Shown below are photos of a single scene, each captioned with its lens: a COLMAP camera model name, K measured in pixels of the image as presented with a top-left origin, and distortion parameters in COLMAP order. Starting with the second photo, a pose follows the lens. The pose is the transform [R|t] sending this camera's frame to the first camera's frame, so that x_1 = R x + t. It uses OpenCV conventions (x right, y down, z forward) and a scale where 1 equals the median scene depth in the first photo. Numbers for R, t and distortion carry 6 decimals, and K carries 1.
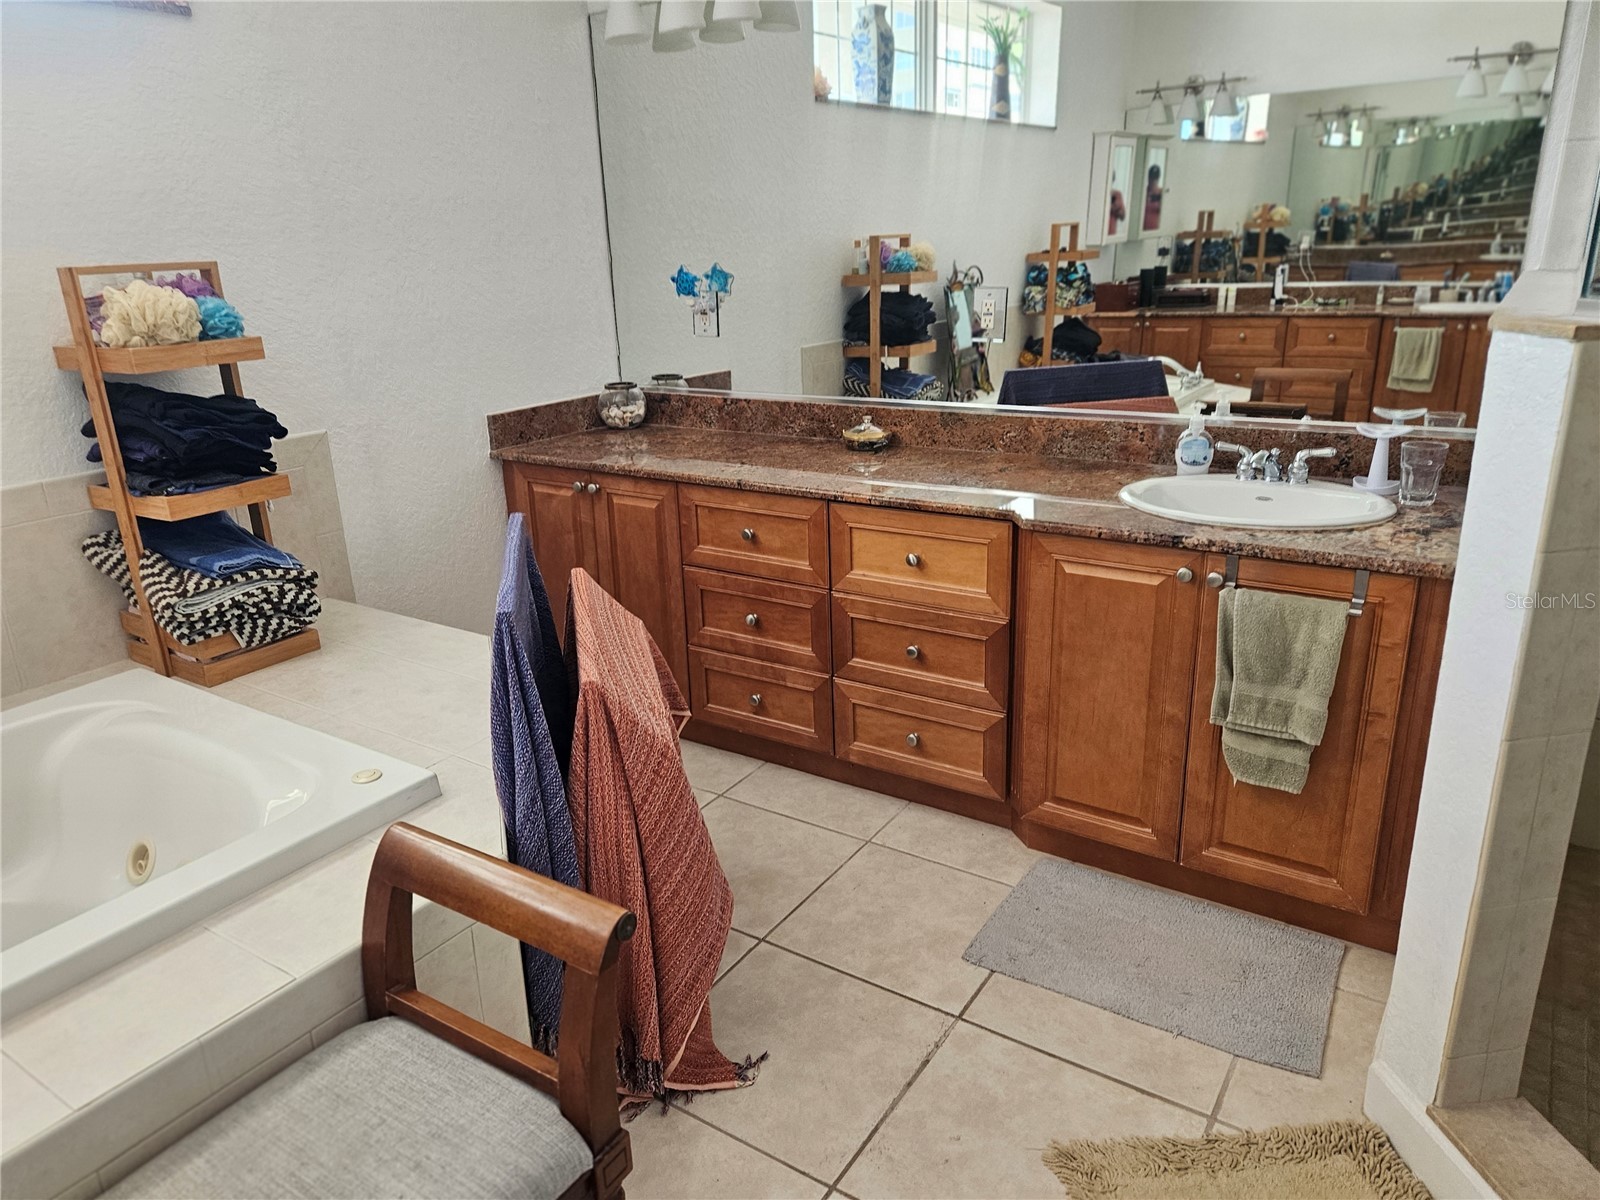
lens RADIAL K [[1077.7, 0, 796.5], [0, 1077.7, 576.5], [0, 0, 1]] dist [0.075387, -0.074465]
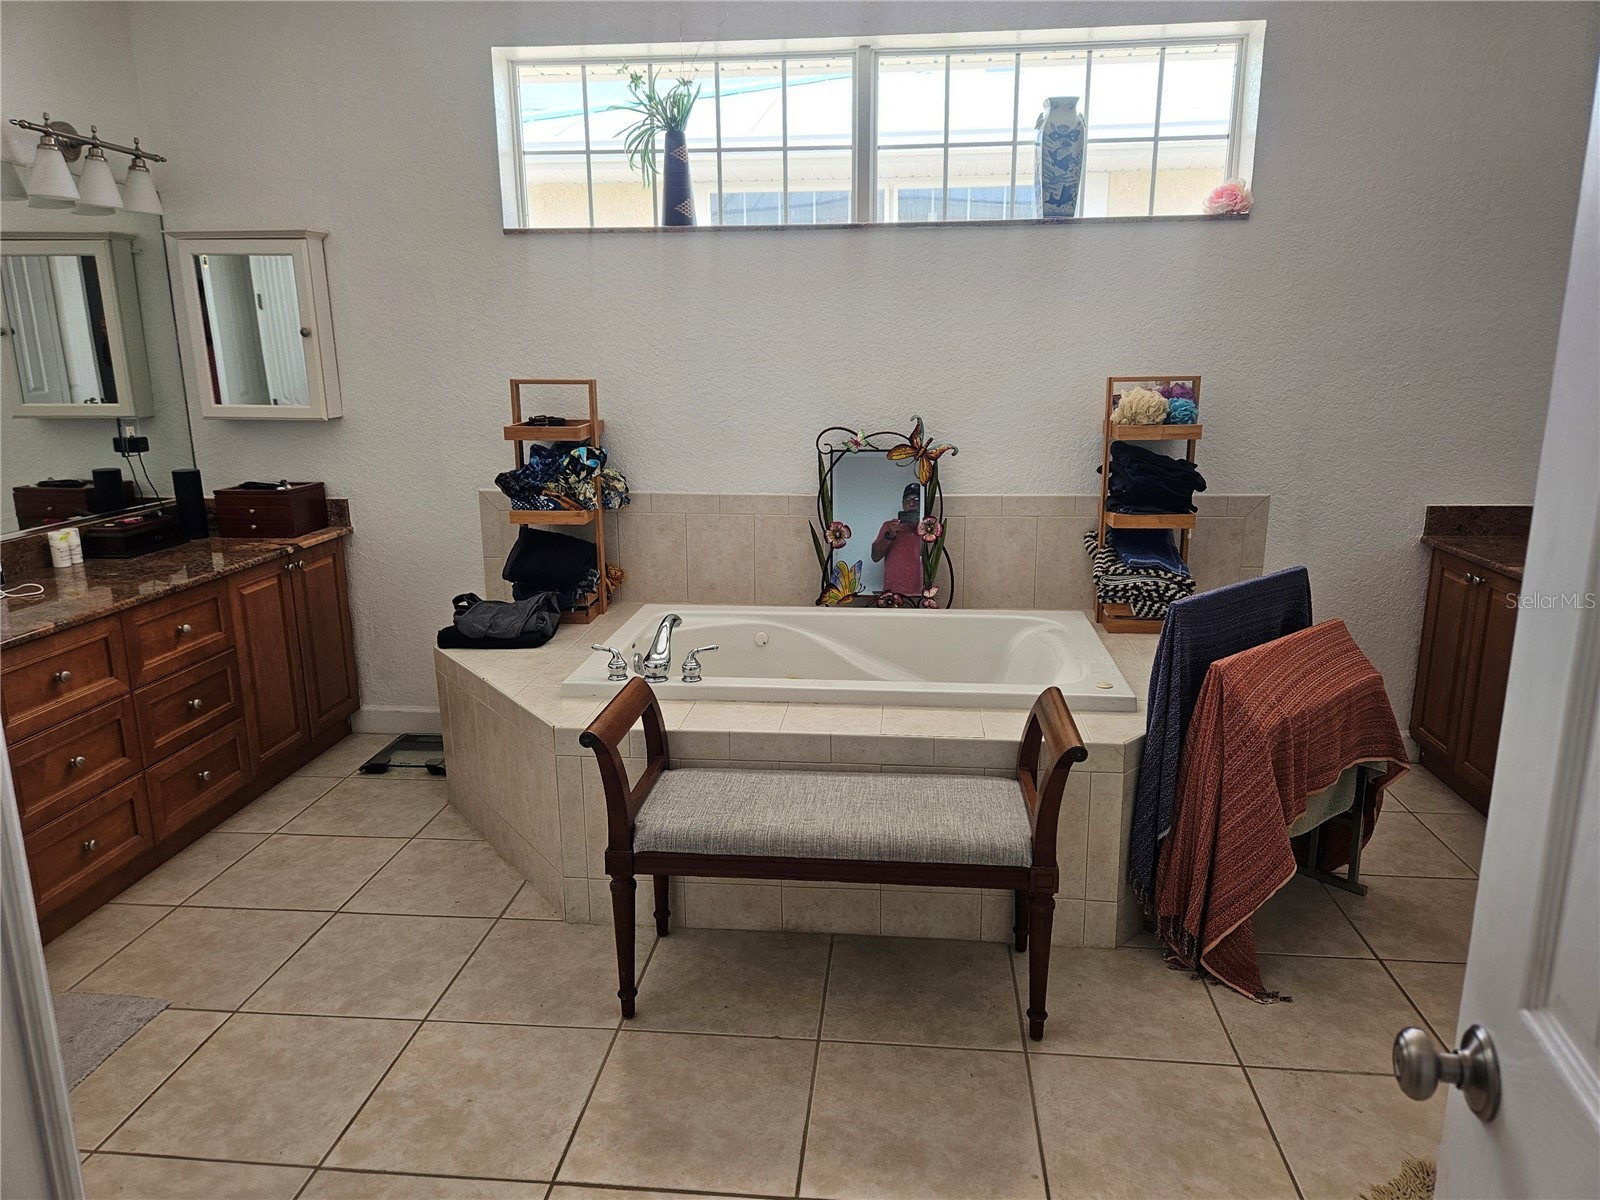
lens RADIAL K [[1077.7, 0, 796.5], [0, 1077.7, 576.5], [0, 0, 1]] dist [0.075387, -0.074465]
pose [[0.448453, 0.209097, -0.869004, 0.627932], [-0.269385, 0.958661, 0.091653, -0.001229], [0.852245, 0.192995, 0.486242, -0.188903]]
